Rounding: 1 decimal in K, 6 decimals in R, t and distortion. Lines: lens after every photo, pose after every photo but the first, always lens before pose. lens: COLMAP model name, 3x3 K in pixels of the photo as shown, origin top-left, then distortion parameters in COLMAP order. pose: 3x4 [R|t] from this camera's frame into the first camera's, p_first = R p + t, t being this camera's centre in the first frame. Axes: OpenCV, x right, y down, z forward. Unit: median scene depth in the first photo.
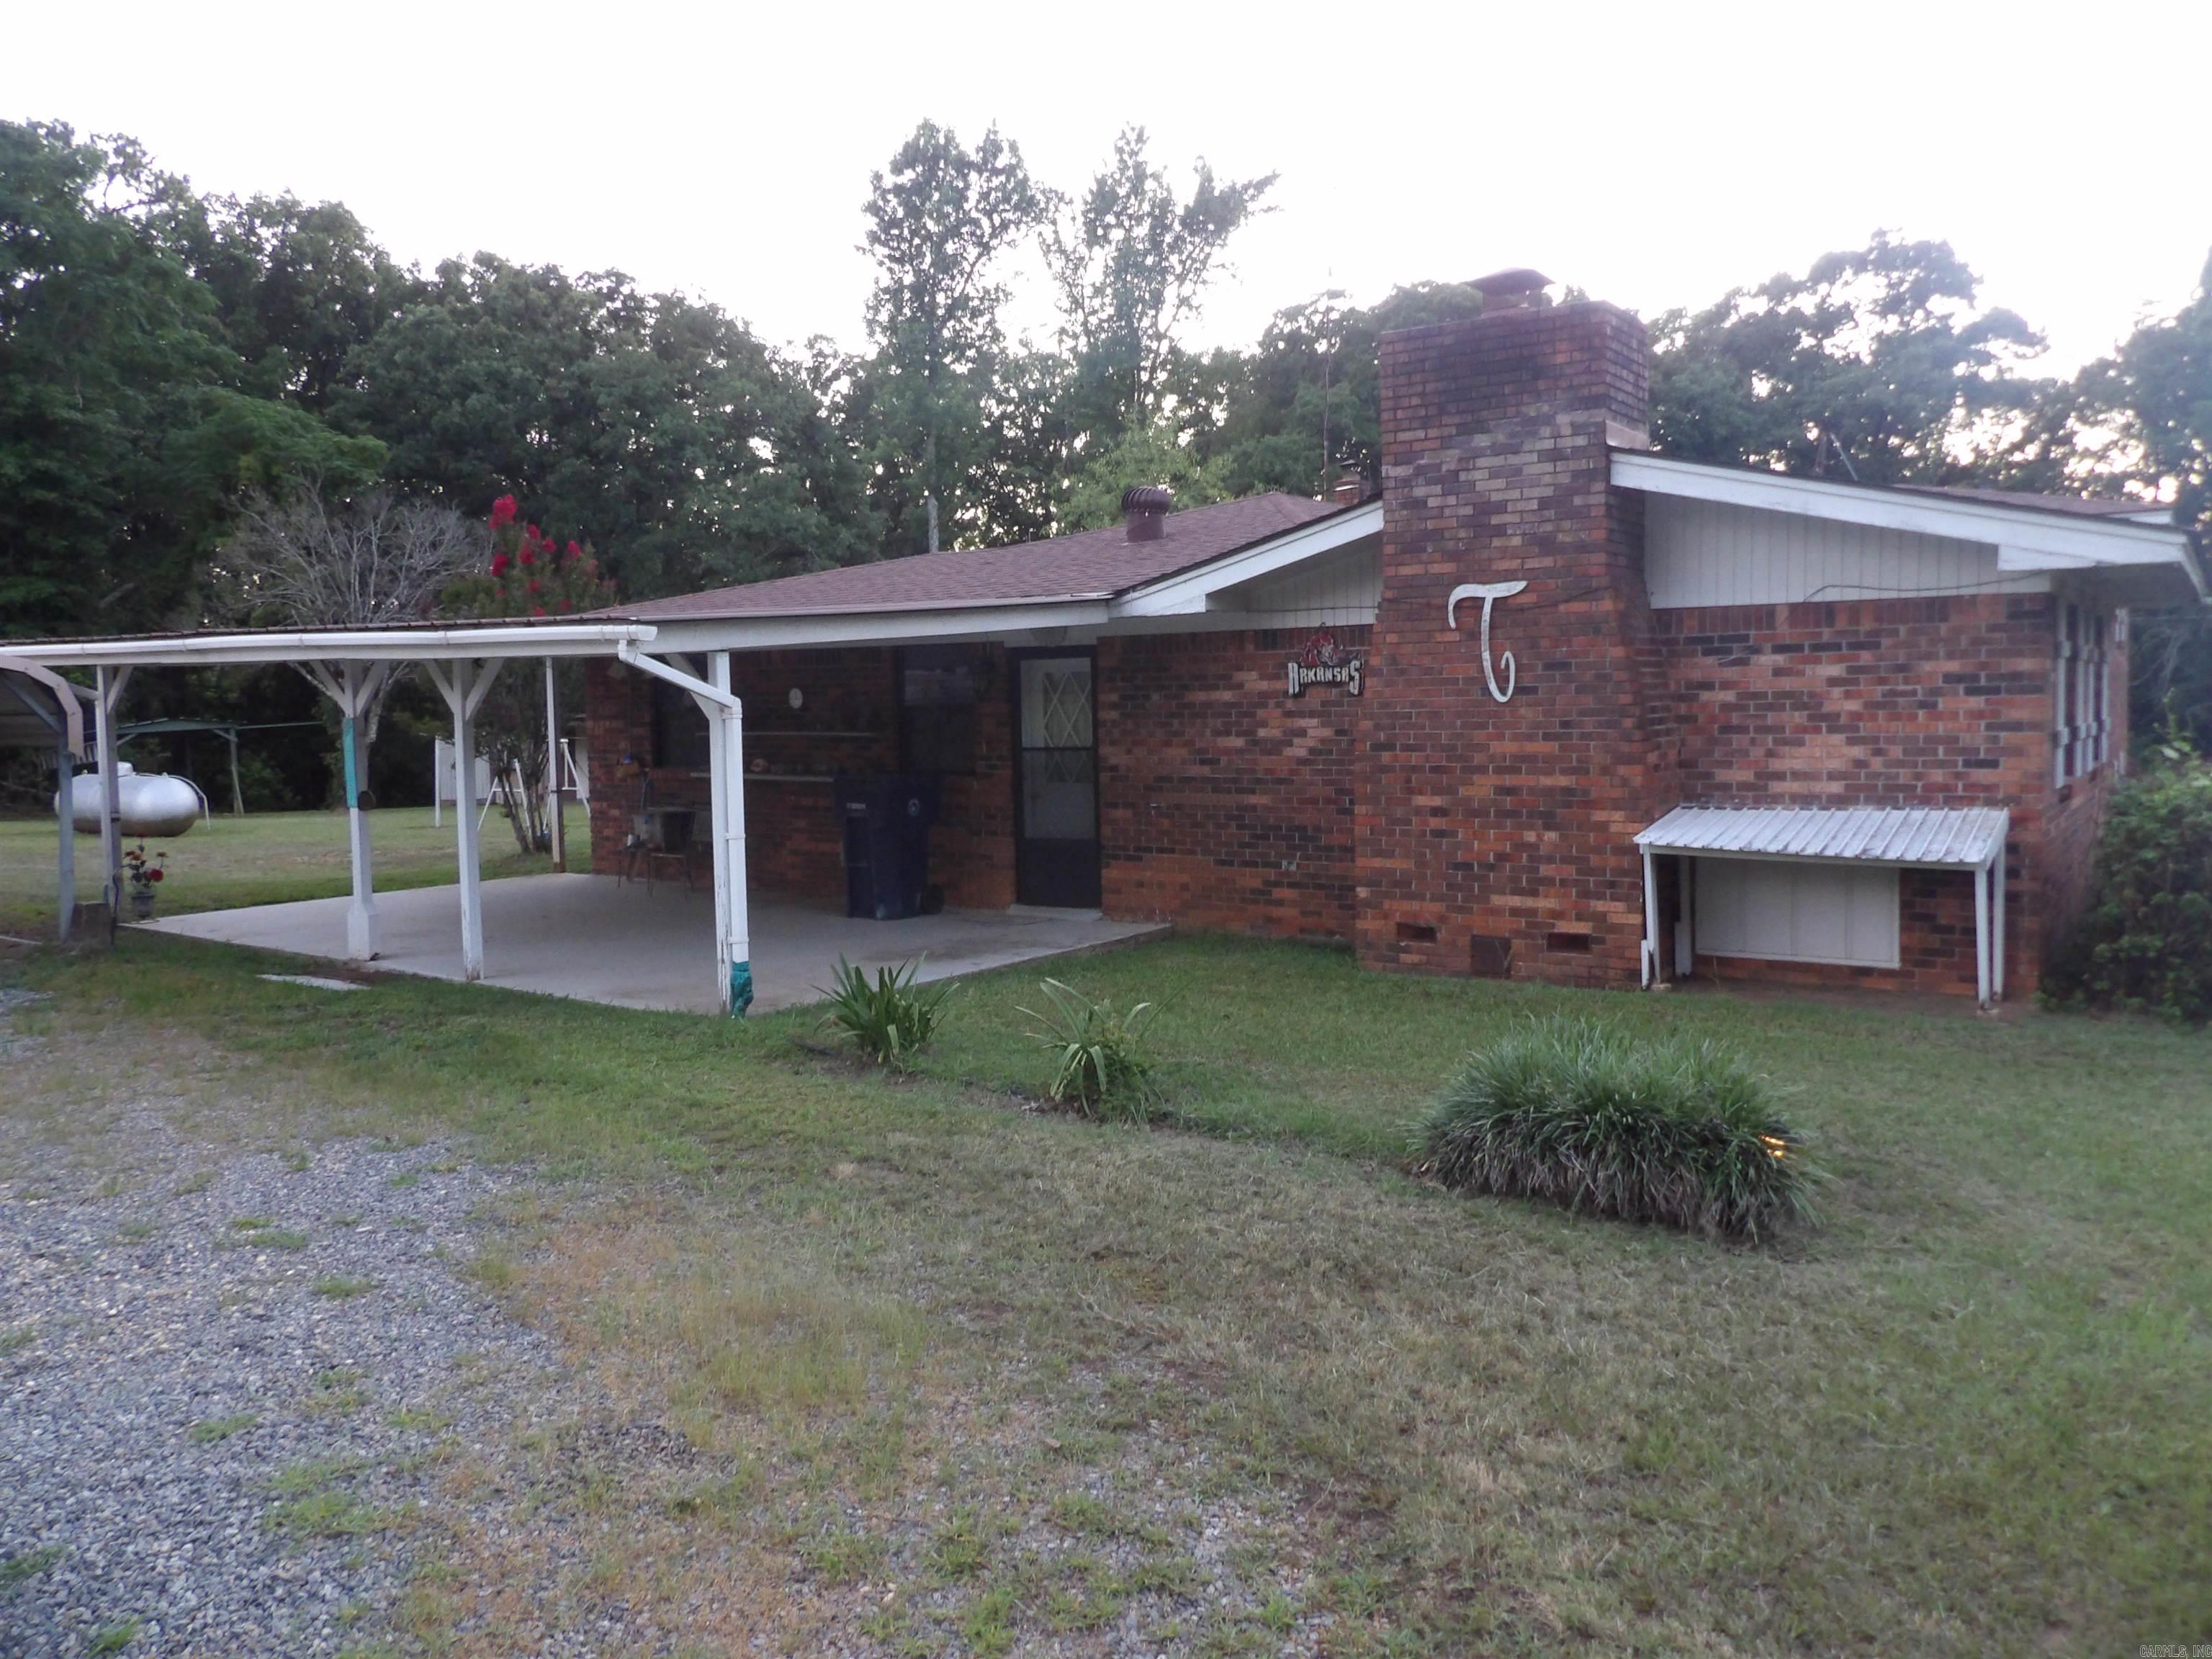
lens RADIAL K [[1563.5, 0, 1109.0], [0, 1563.5, 743.4], [0, 0, 1]] dist [0.006359, 0.006631]
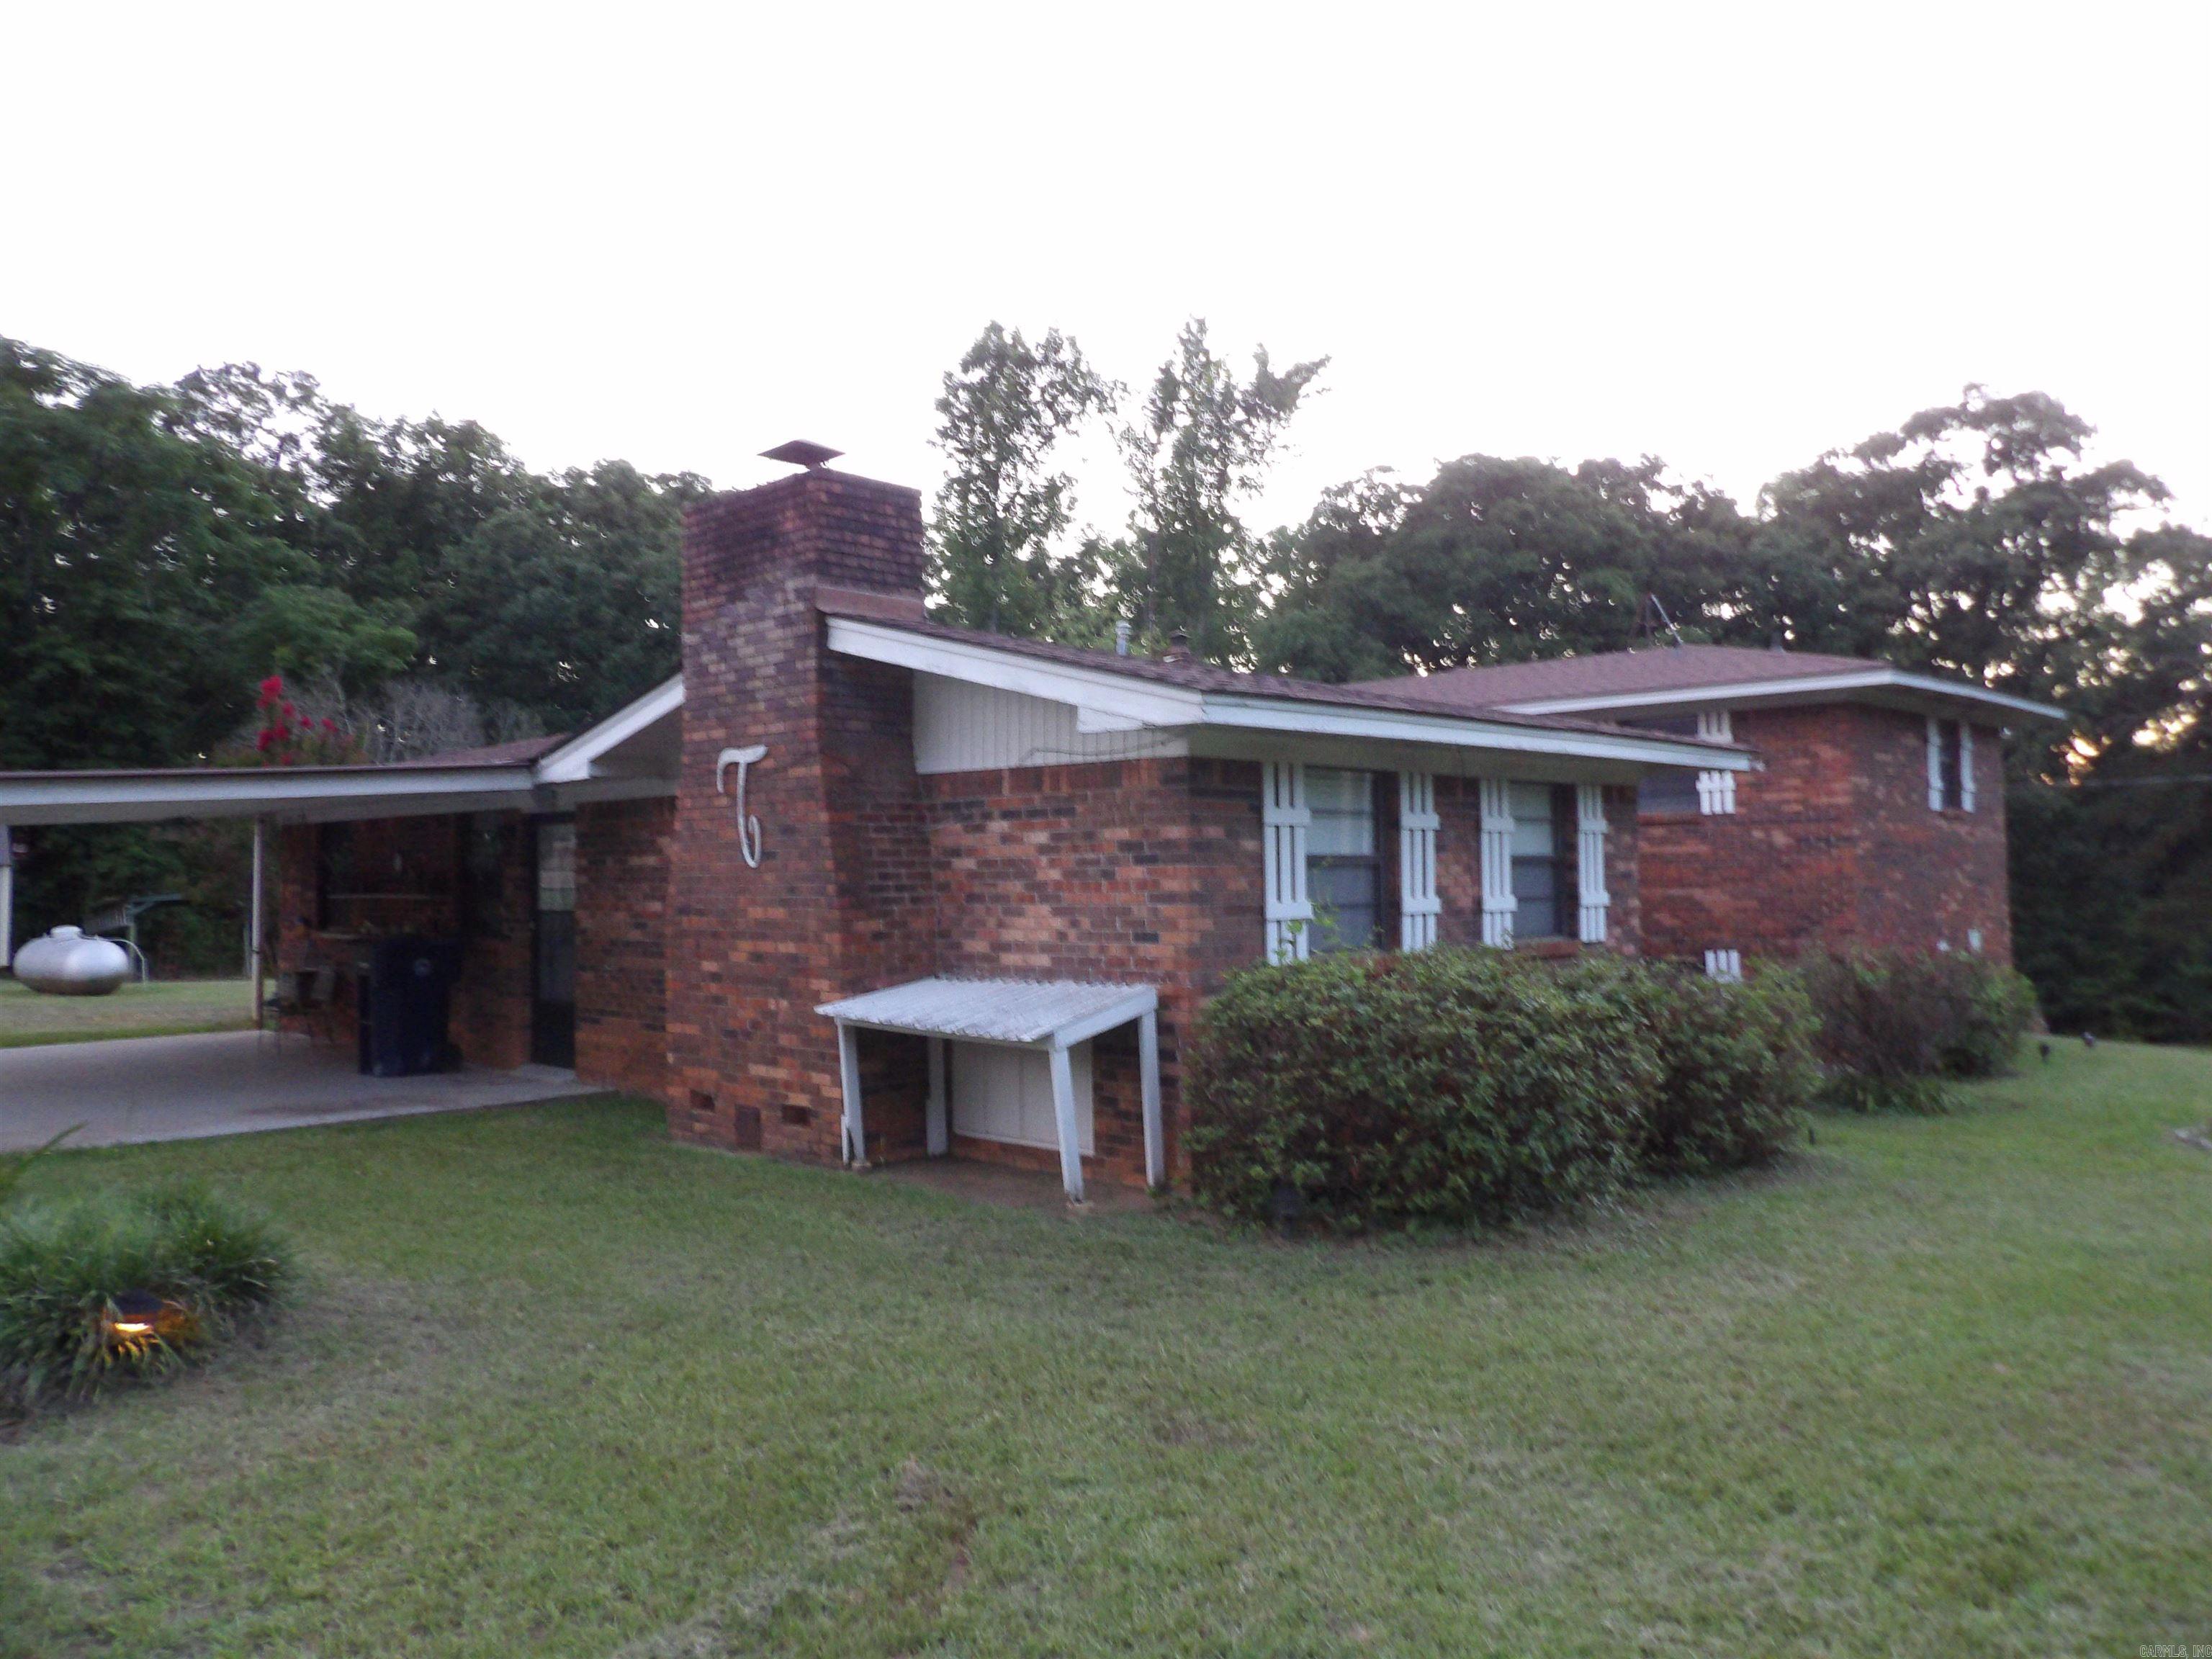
lens RADIAL K [[1552.9, 0, 1110.8], [0, 1552.9, 780.6], [0, 0, 1]] dist [0.016725, 0.003988]
pose [[0.983289, 0.002076, -0.182039, 0.643839], [-0.018420, 0.995938, -0.088137, 0.001721], [0.181117, 0.090018, 0.979333, 0.068711]]
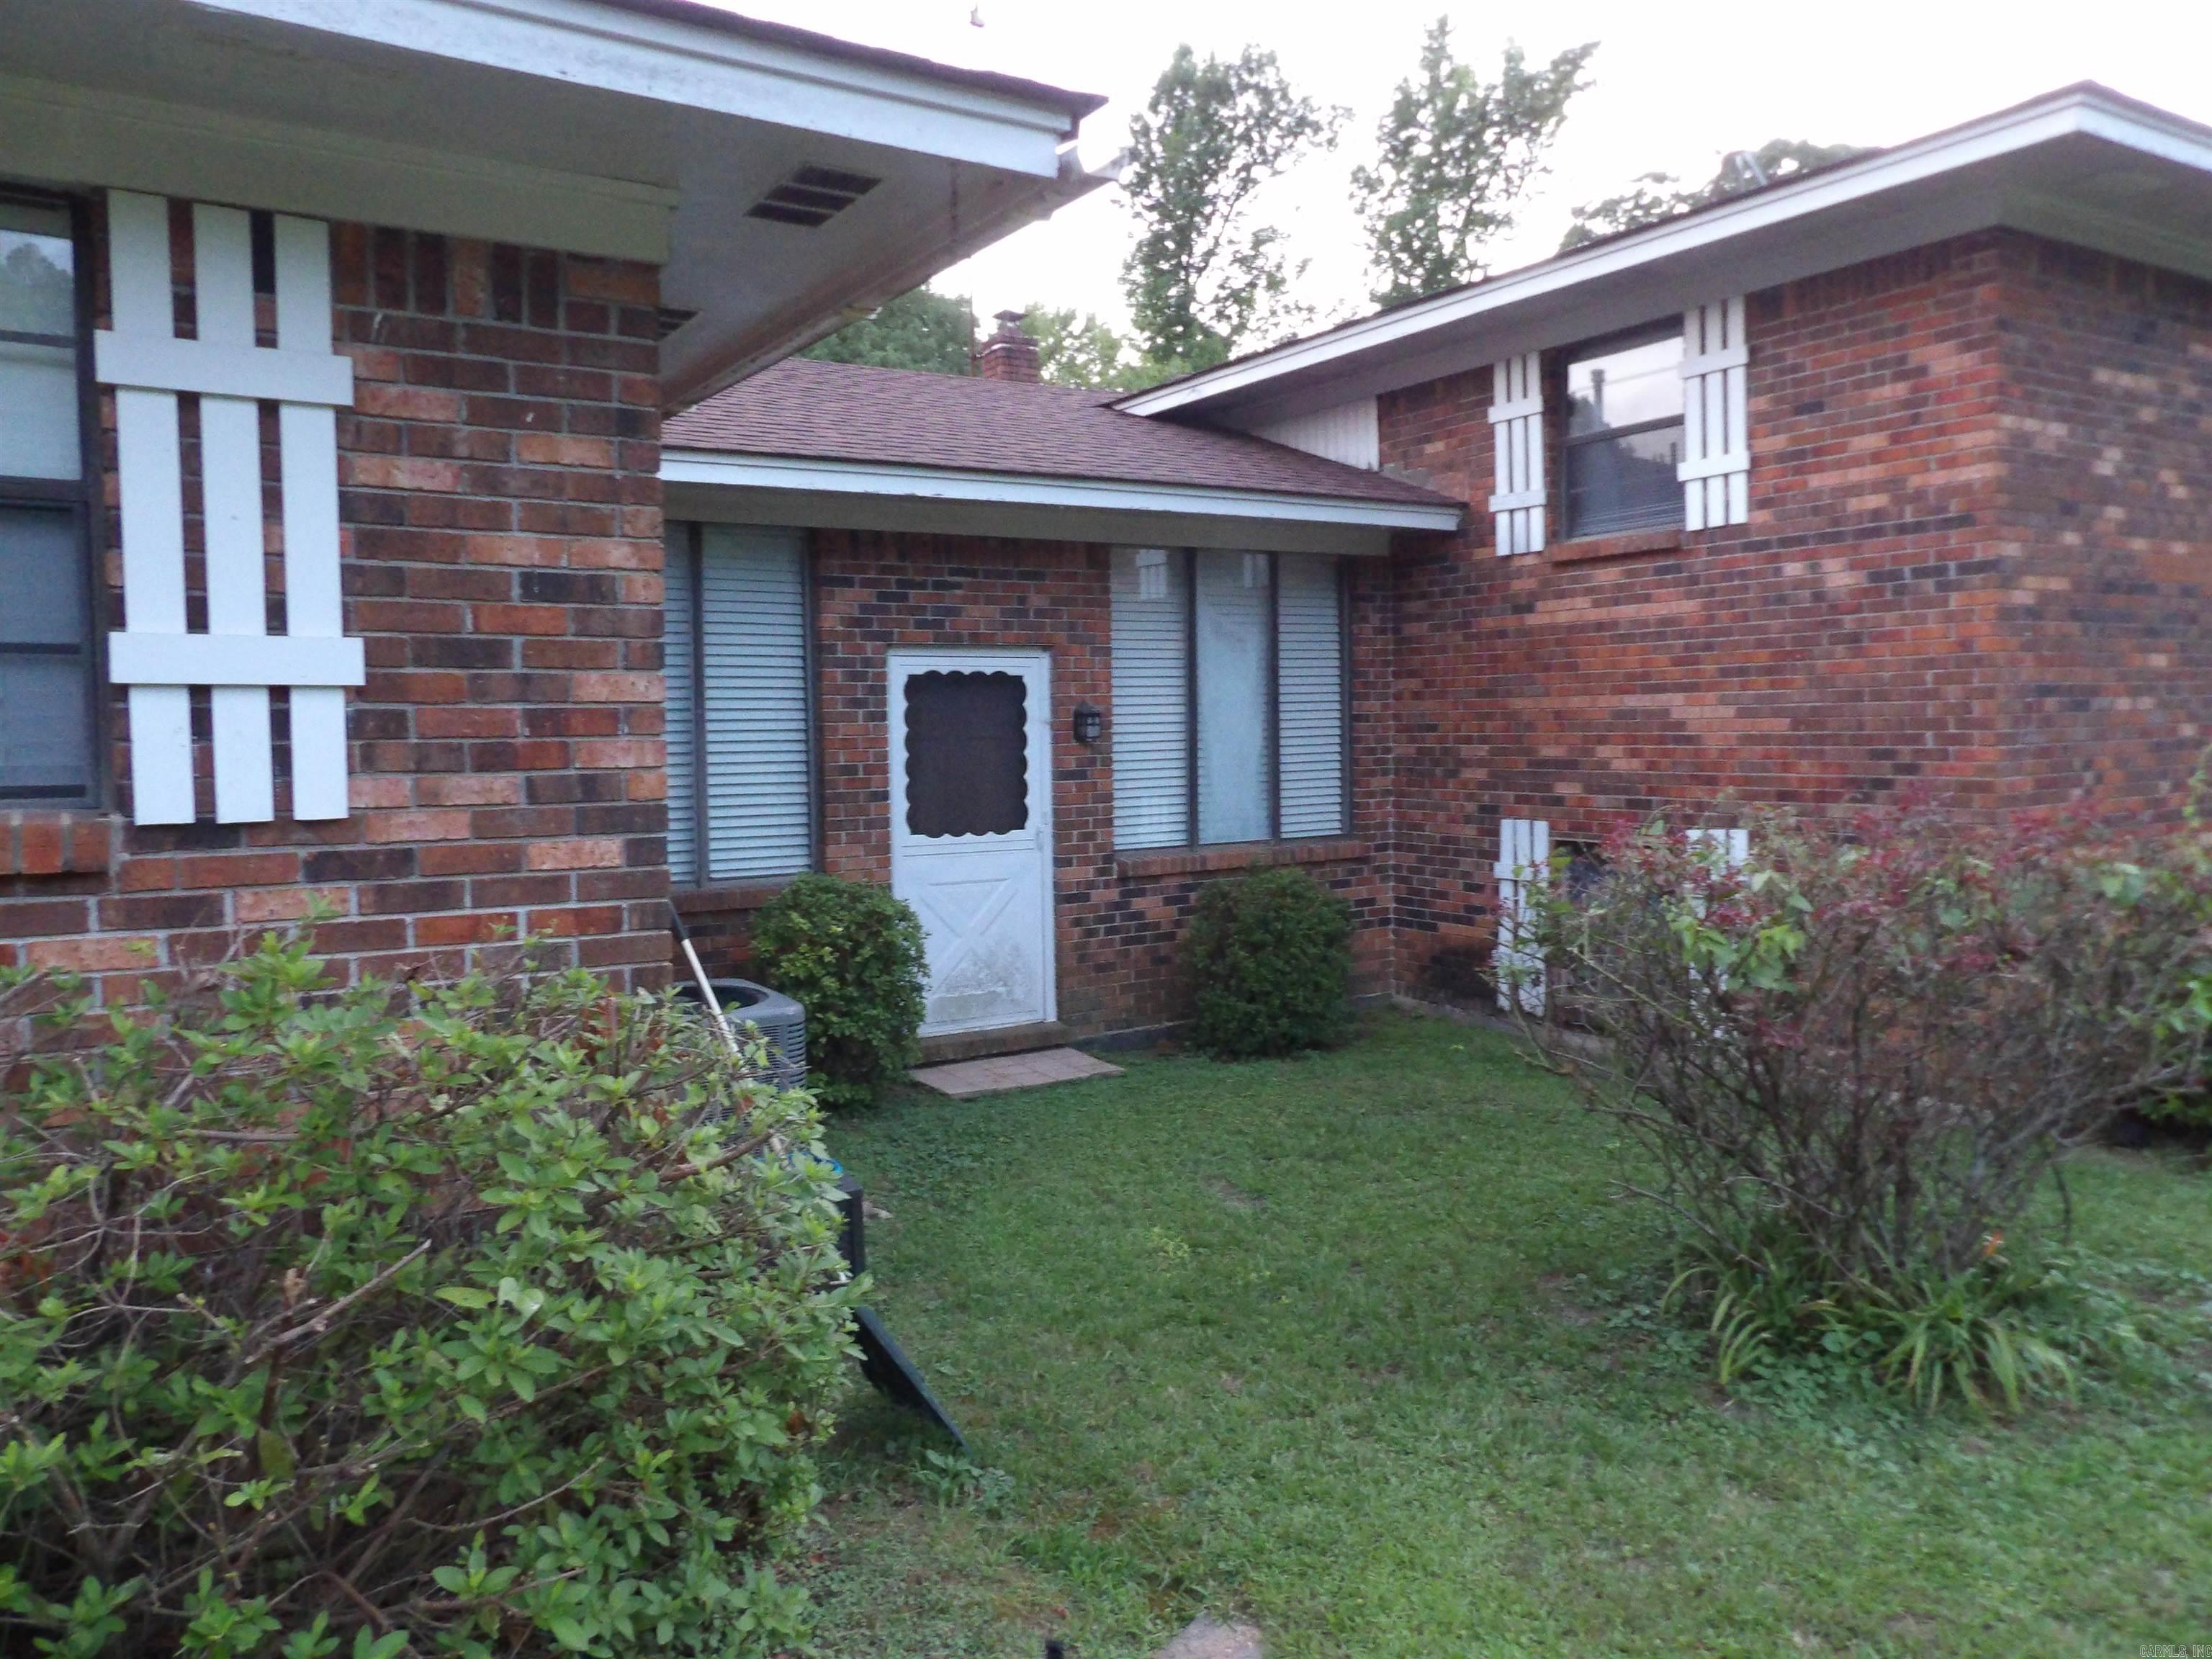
lens RADIAL K [[1563.5, 0, 1109.0], [0, 1563.5, 743.4], [0, 0, 1]] dist [0.006359, 0.006631]
pose [[0.902516, 0.022002, -0.430093, 0.973141], [-0.028116, 0.999574, -0.007865, -0.002138], [0.429737, 0.019190, 0.902750, 0.841719]]
